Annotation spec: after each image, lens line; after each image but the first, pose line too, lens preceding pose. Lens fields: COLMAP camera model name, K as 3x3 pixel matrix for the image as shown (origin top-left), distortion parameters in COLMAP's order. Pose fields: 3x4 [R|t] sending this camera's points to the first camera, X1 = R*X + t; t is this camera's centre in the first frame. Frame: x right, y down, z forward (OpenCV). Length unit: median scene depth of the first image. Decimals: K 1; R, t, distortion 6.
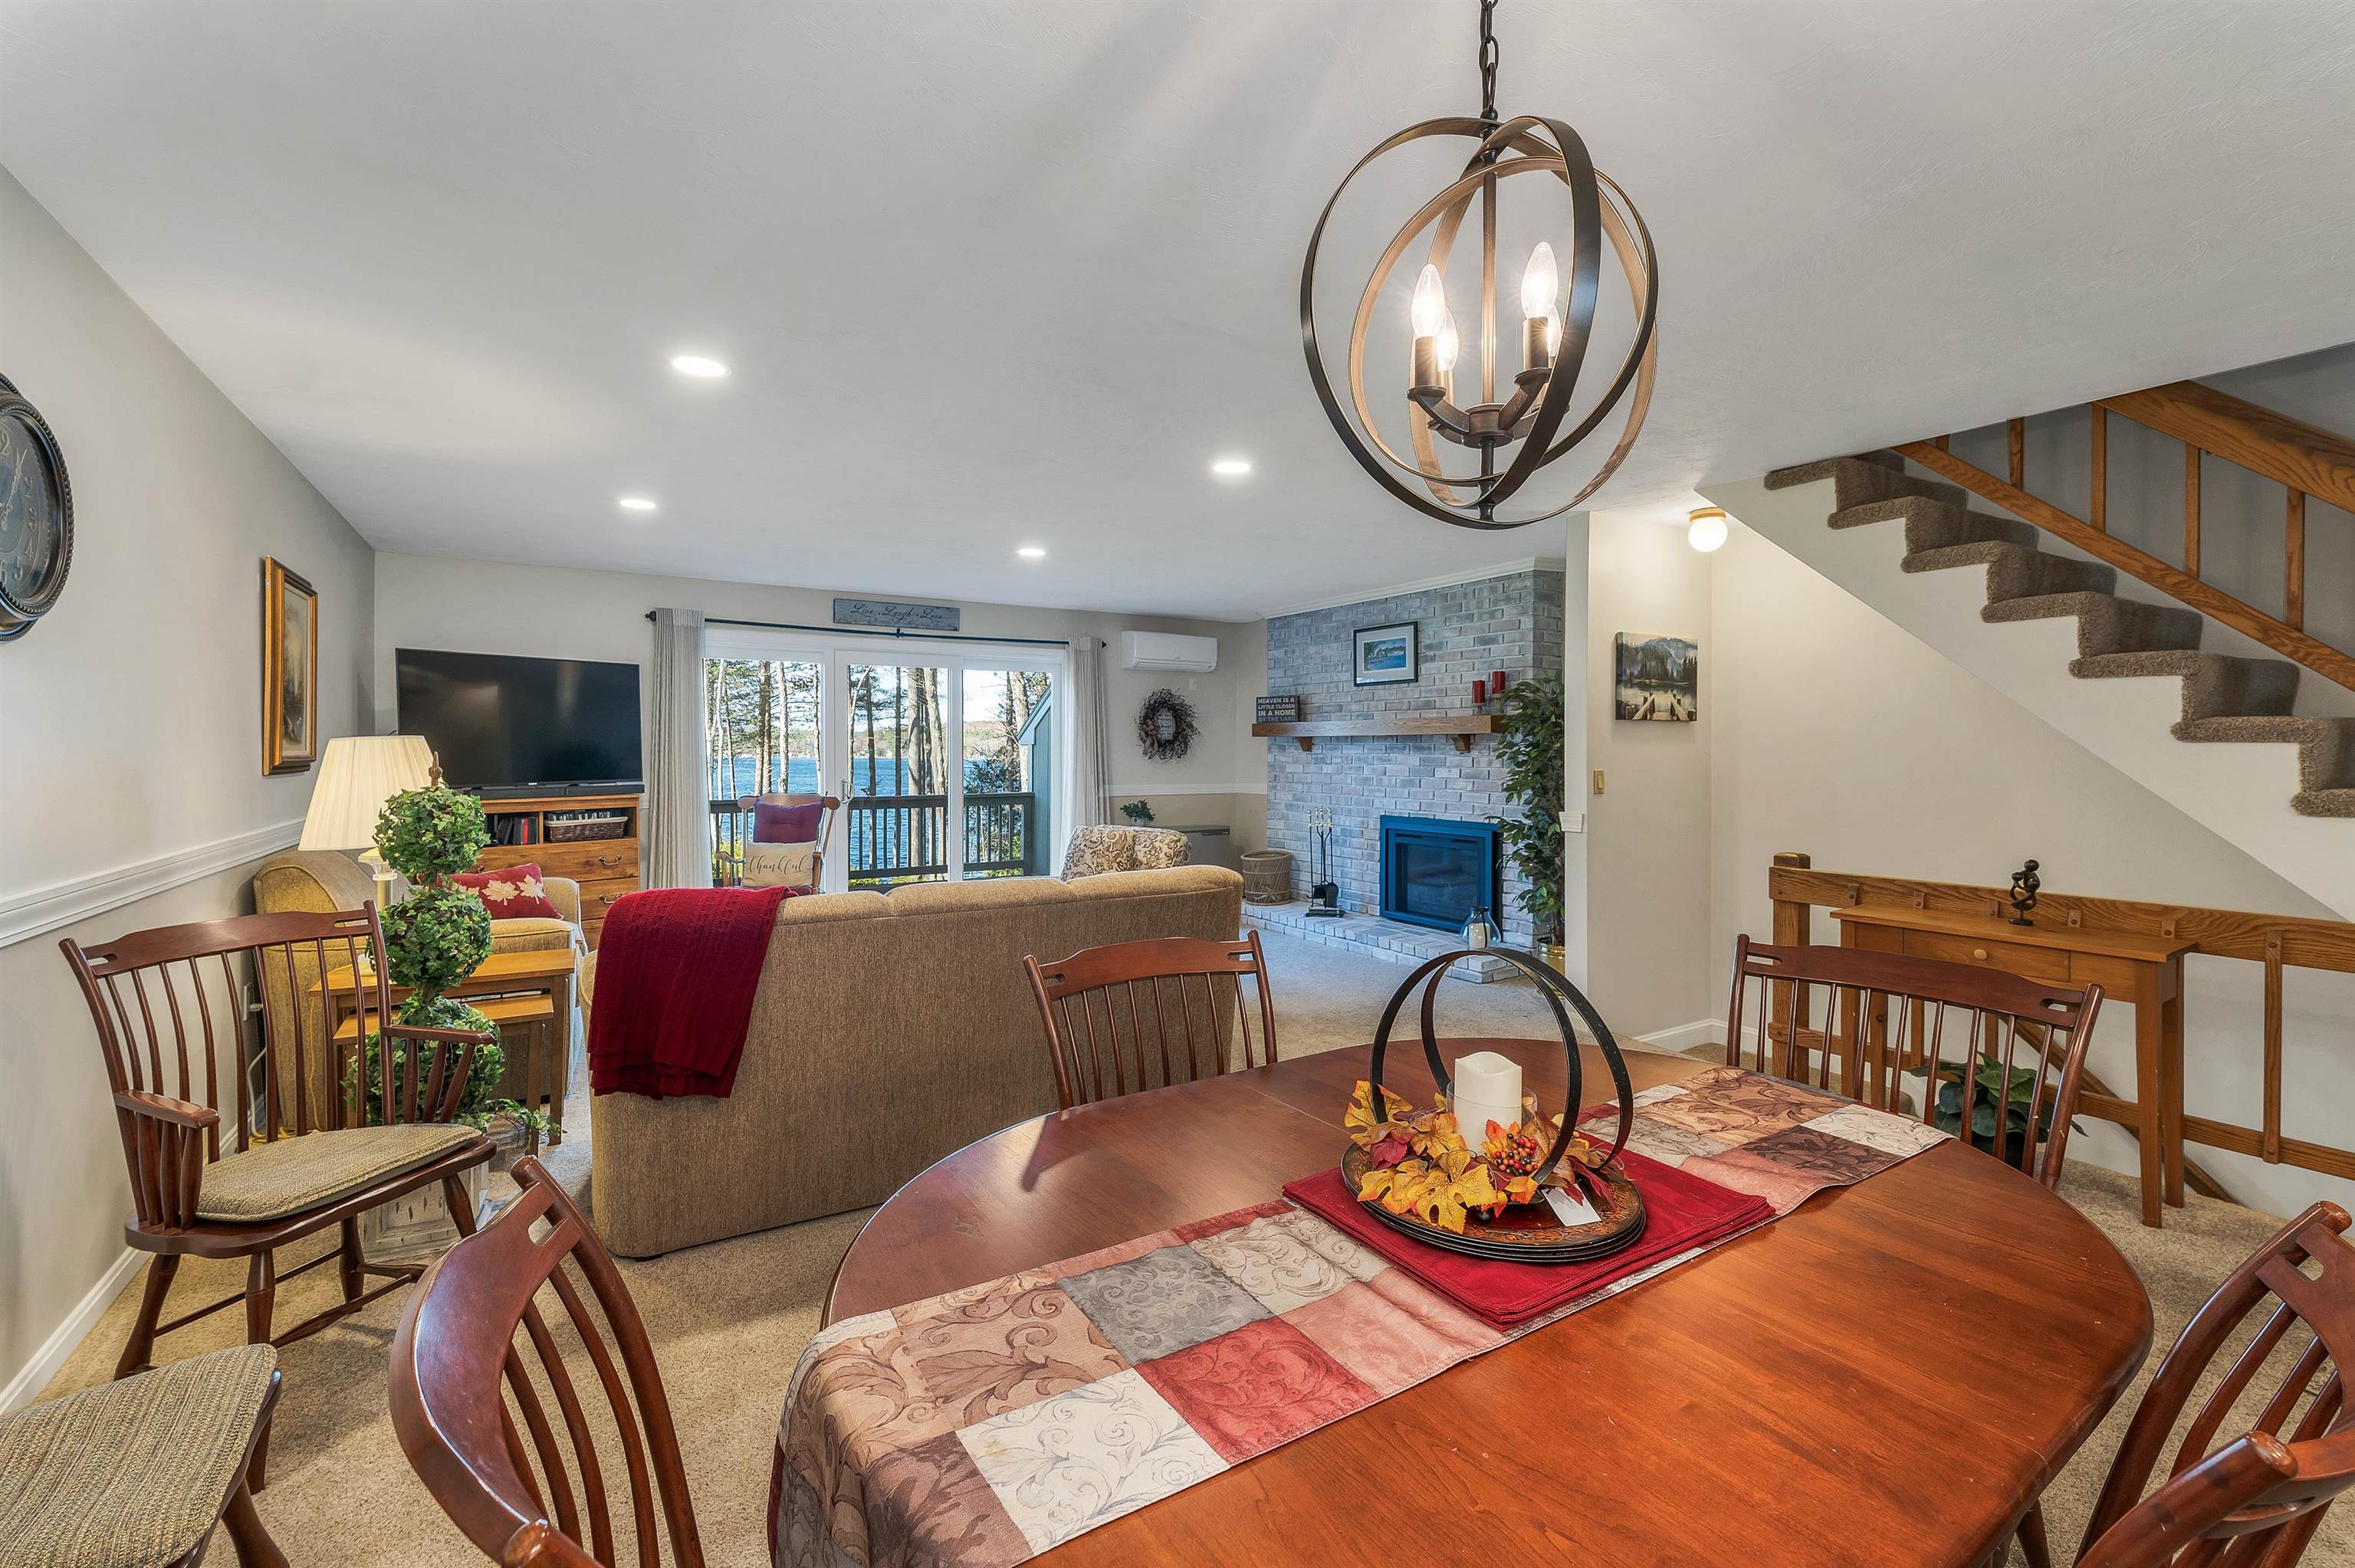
lens RADIAL K [[985.4, 0, 1189.9], [0, 985.4, 752.3], [0, 0, 1]] dist [-0.001690, -0.000055]
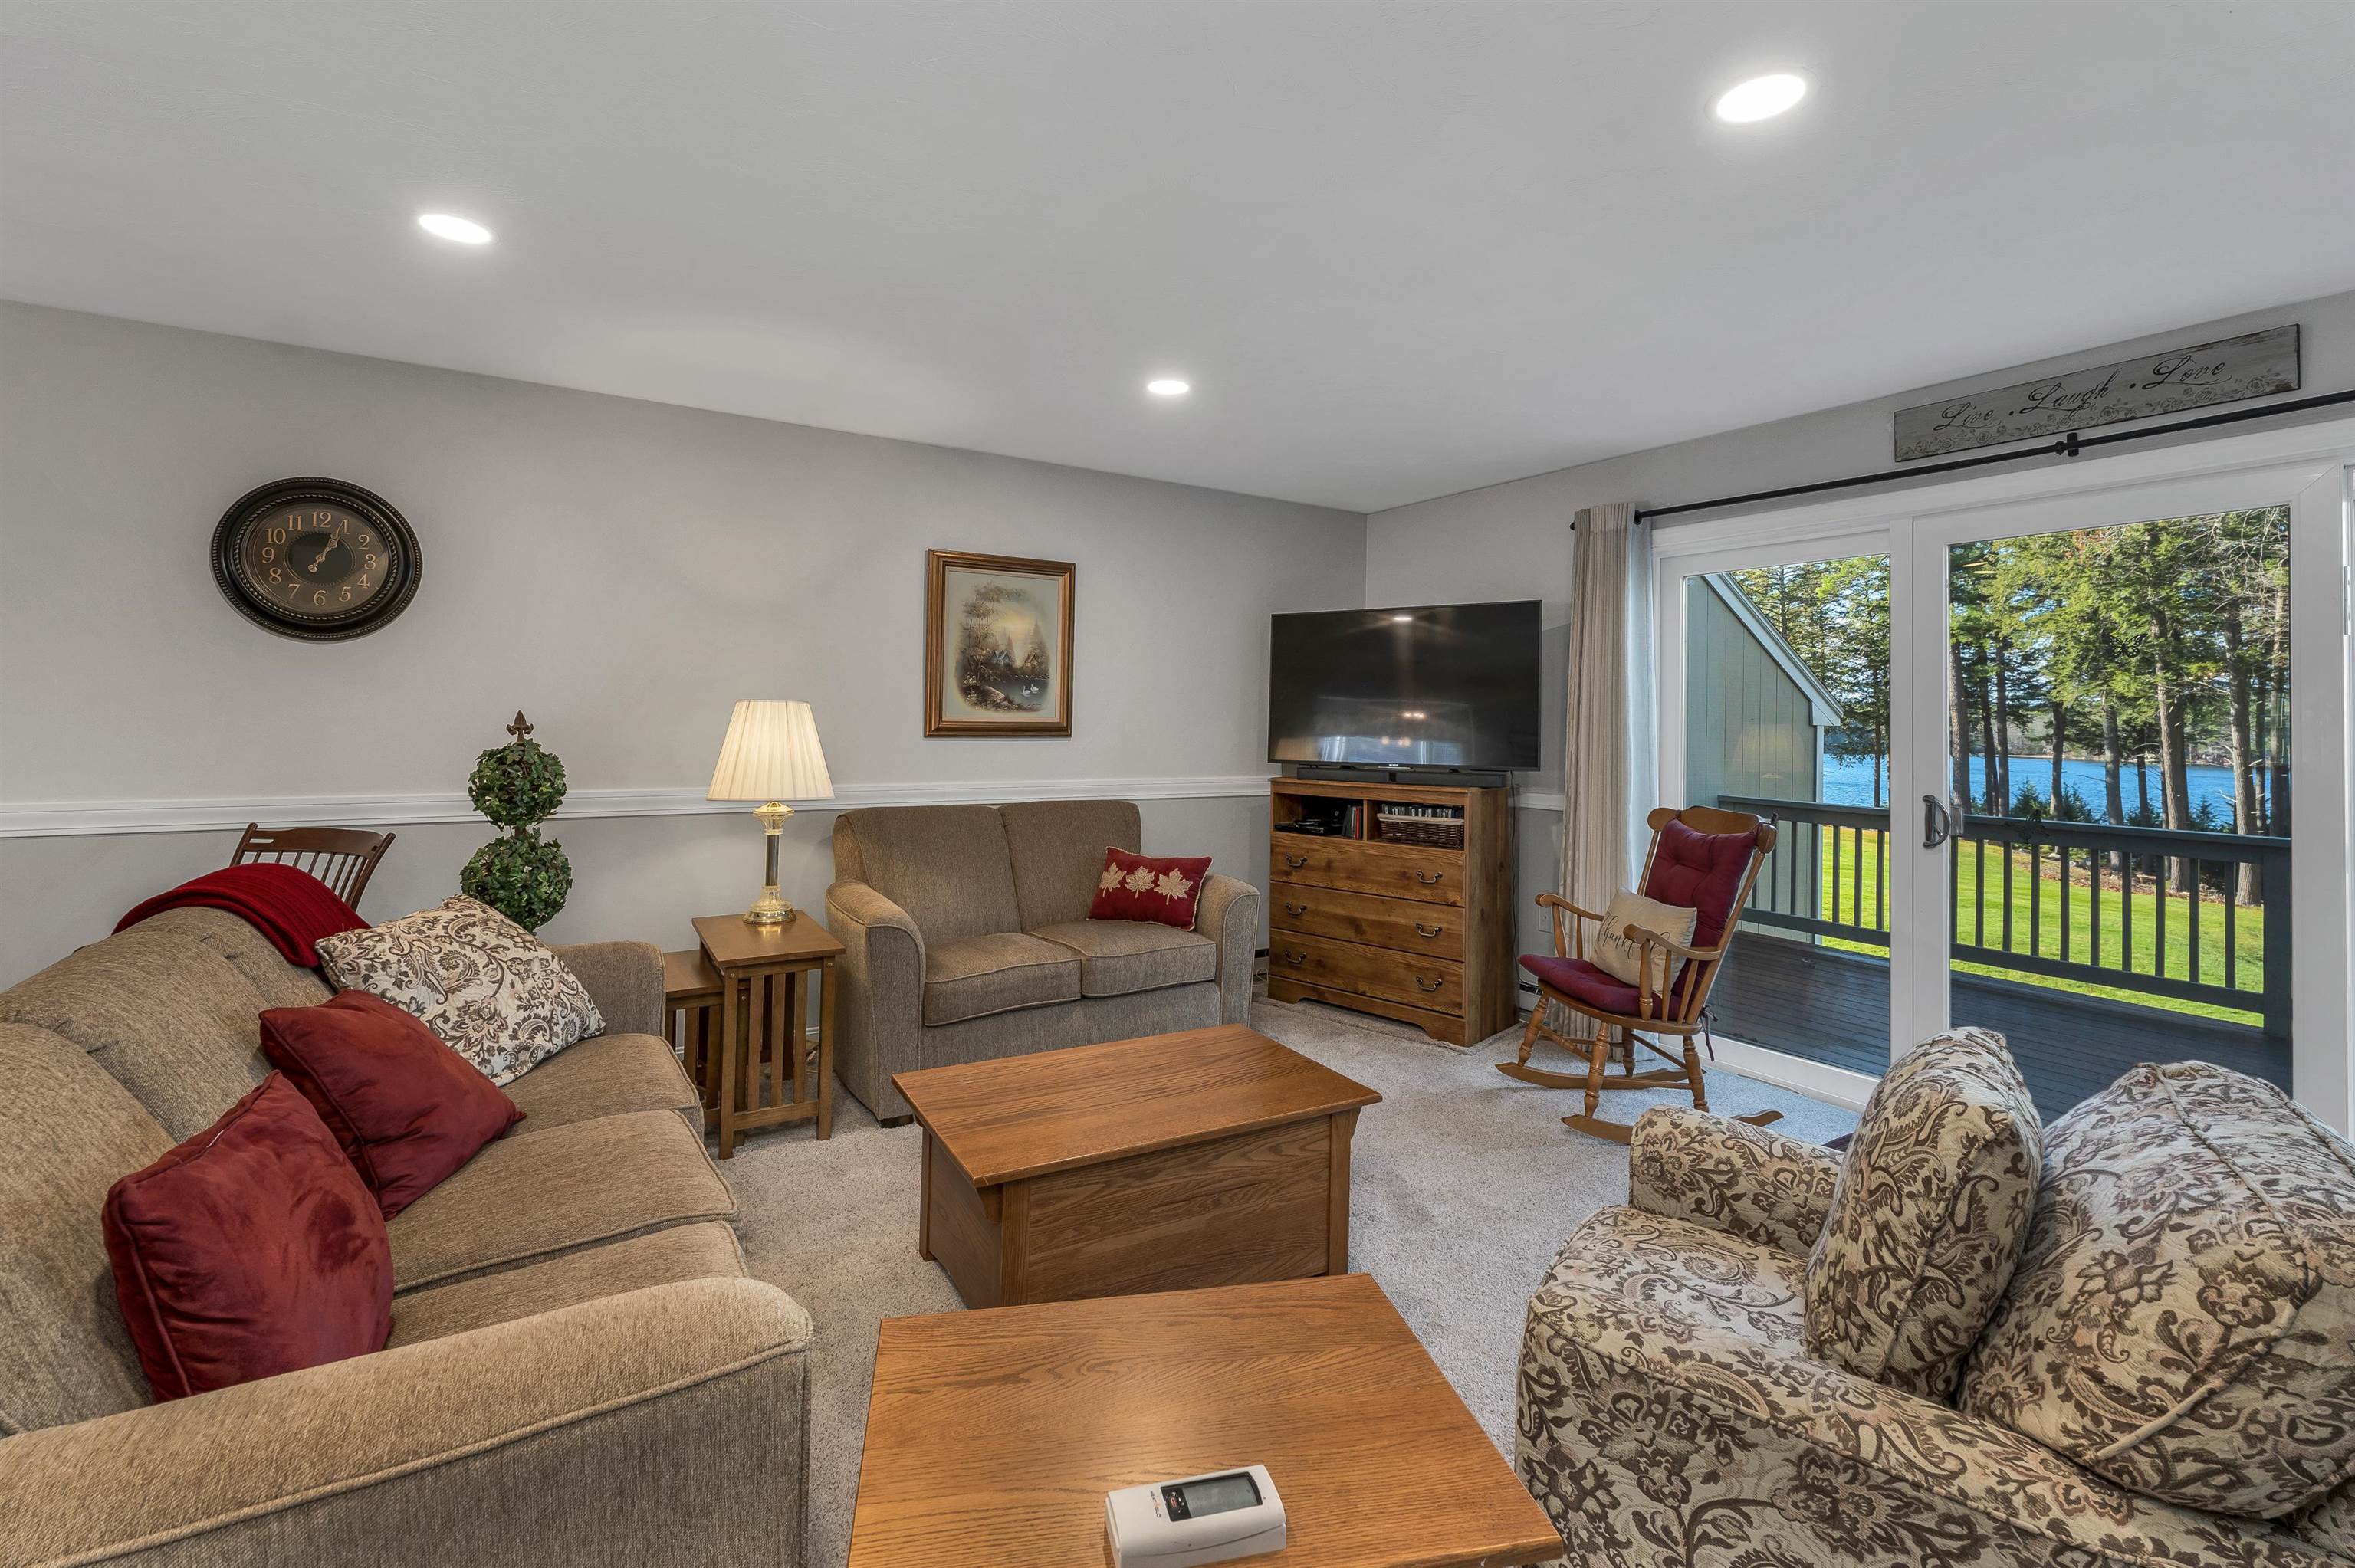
lens RADIAL K [[1021.0, 0, 1136.8], [0, 1021.0, 689.9], [0, 0, 1]] dist [0.000279, 0.000166]
pose [[-0.001376, -0.029512, -0.999563, 0.140365], [-0.018275, 0.999398, -0.029482, -0.000698], [0.999832, 0.018226, -0.001914, 0.677318]]
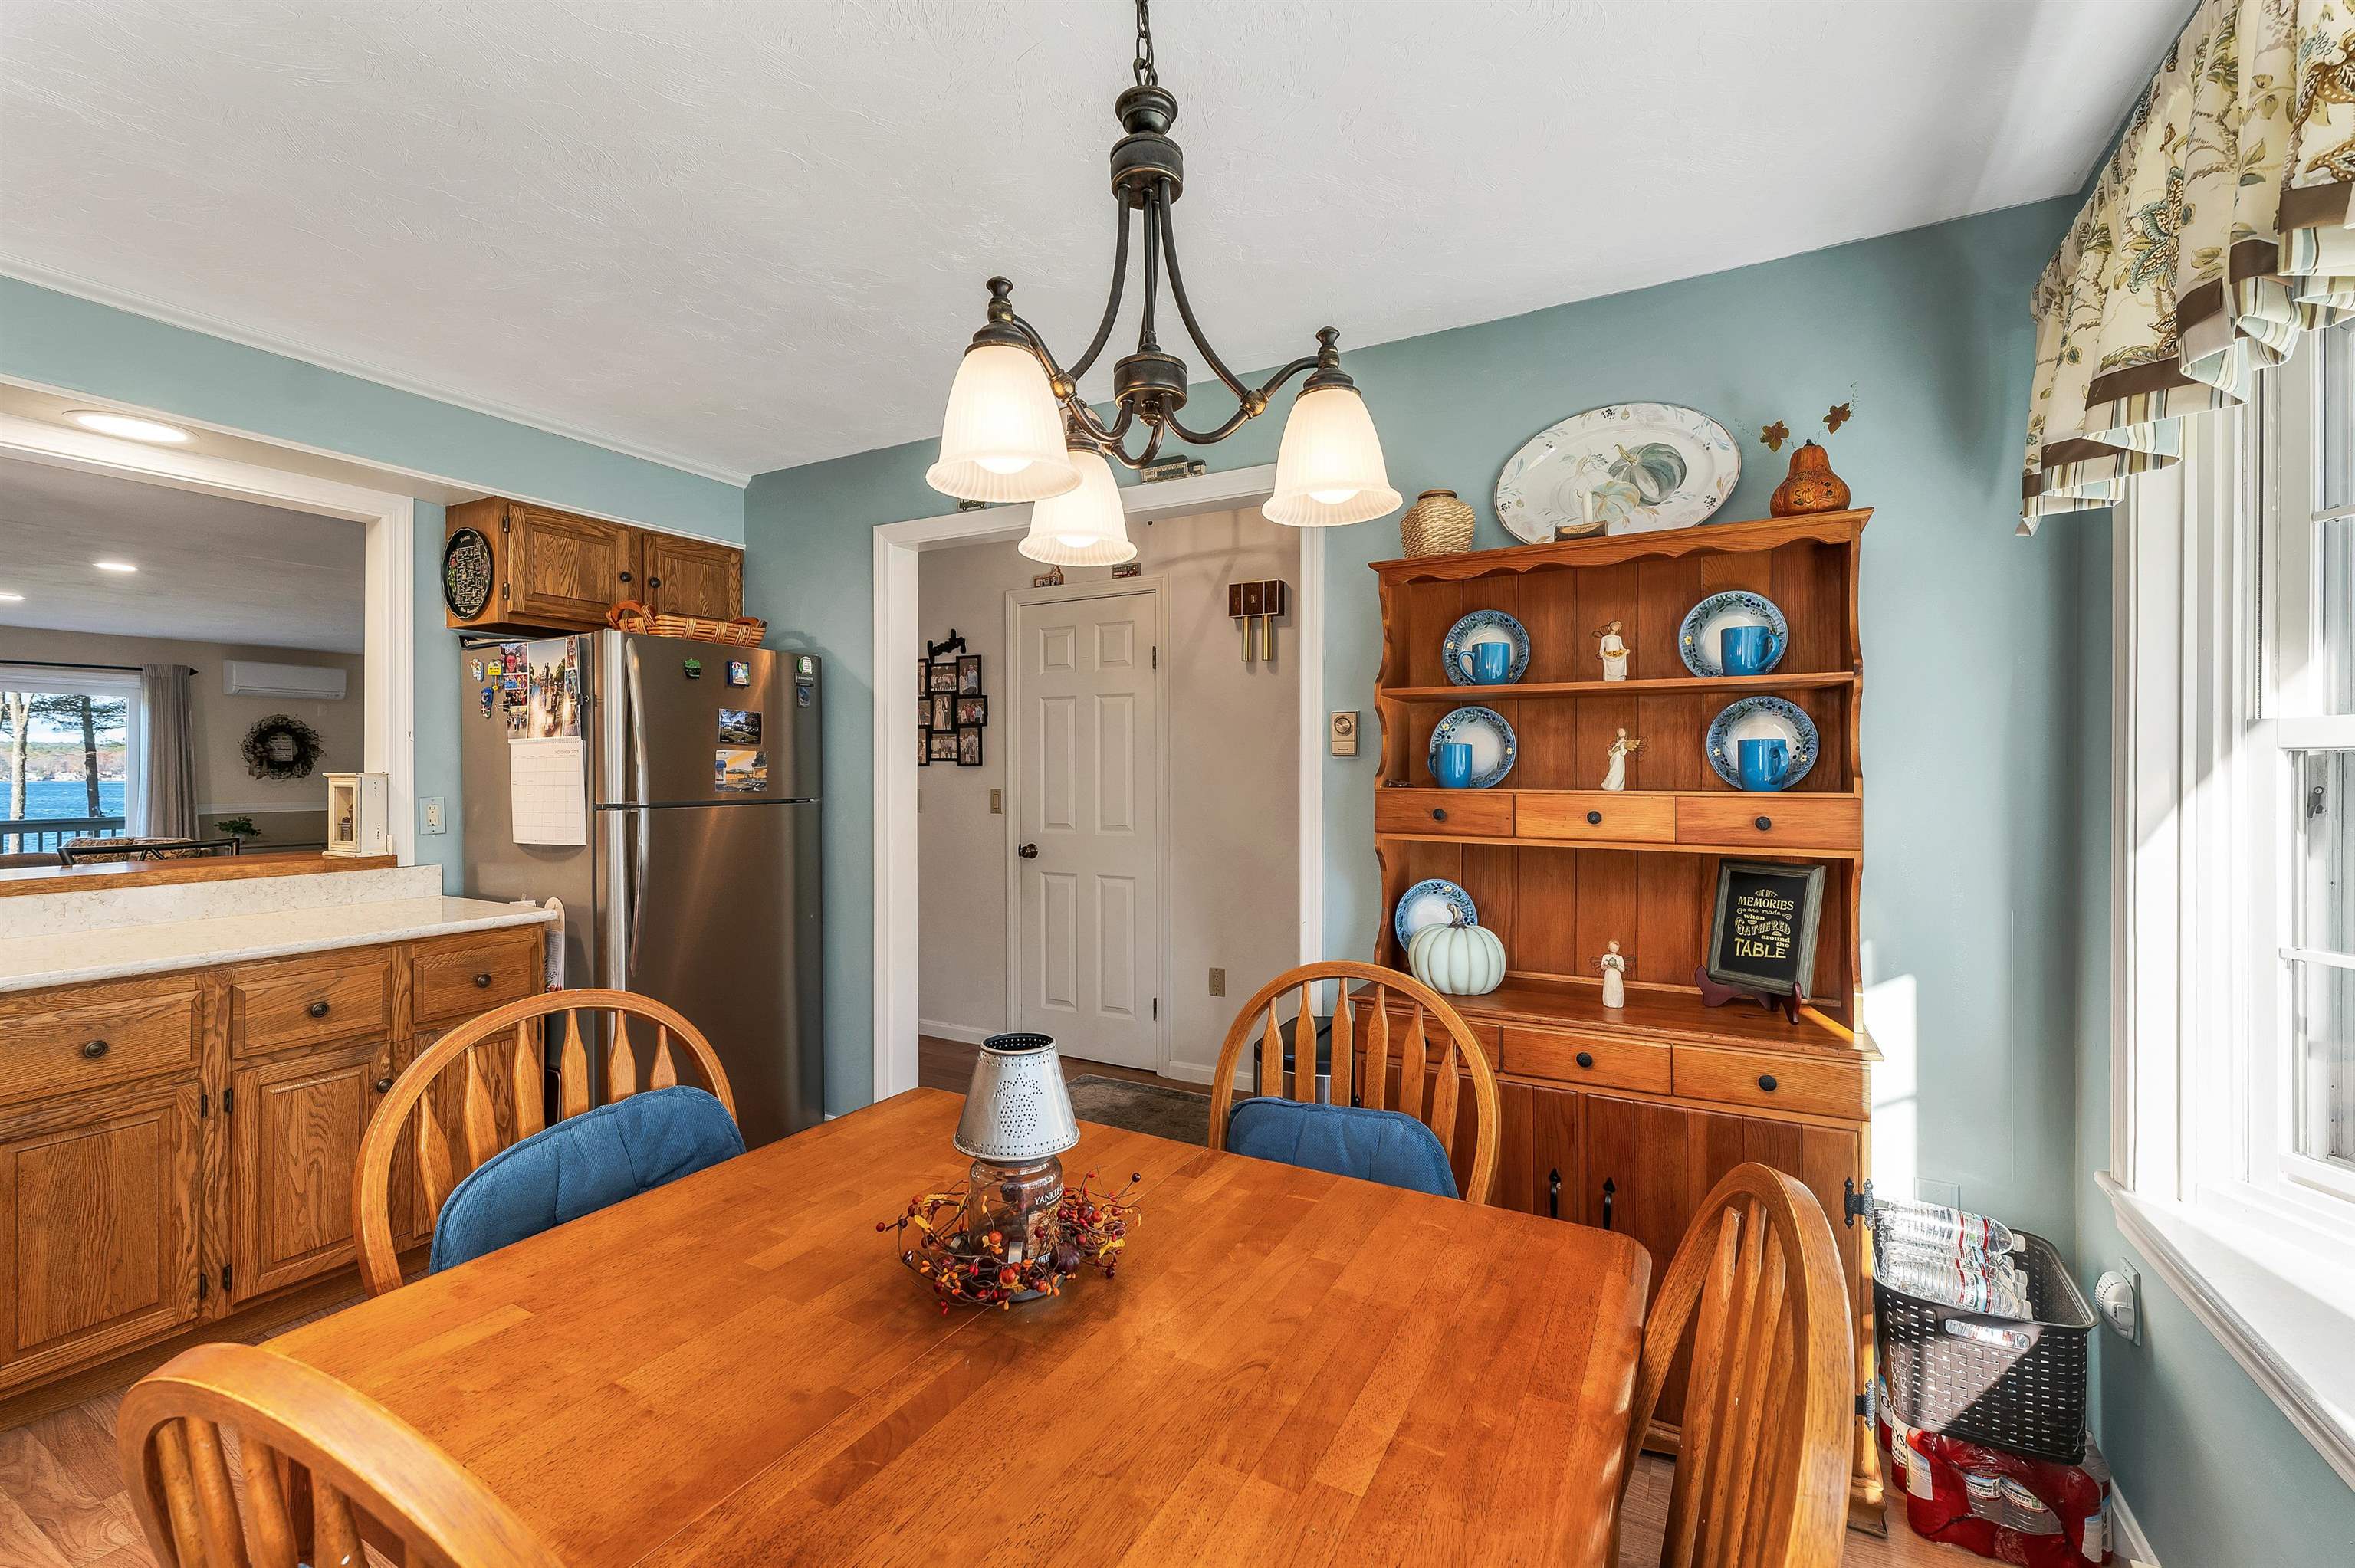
lens RADIAL K [[957.7, 0, 1177.5], [0, 957.7, 784.0], [0, 0, 1]] dist [-0.001229, -0.000173]
pose [[0.873175, -0.009854, 0.487307, 0.396999], [0.002572, 0.999875, 0.015610, -0.000658], [-0.487400, -0.012377, 0.873091, -0.516403]]
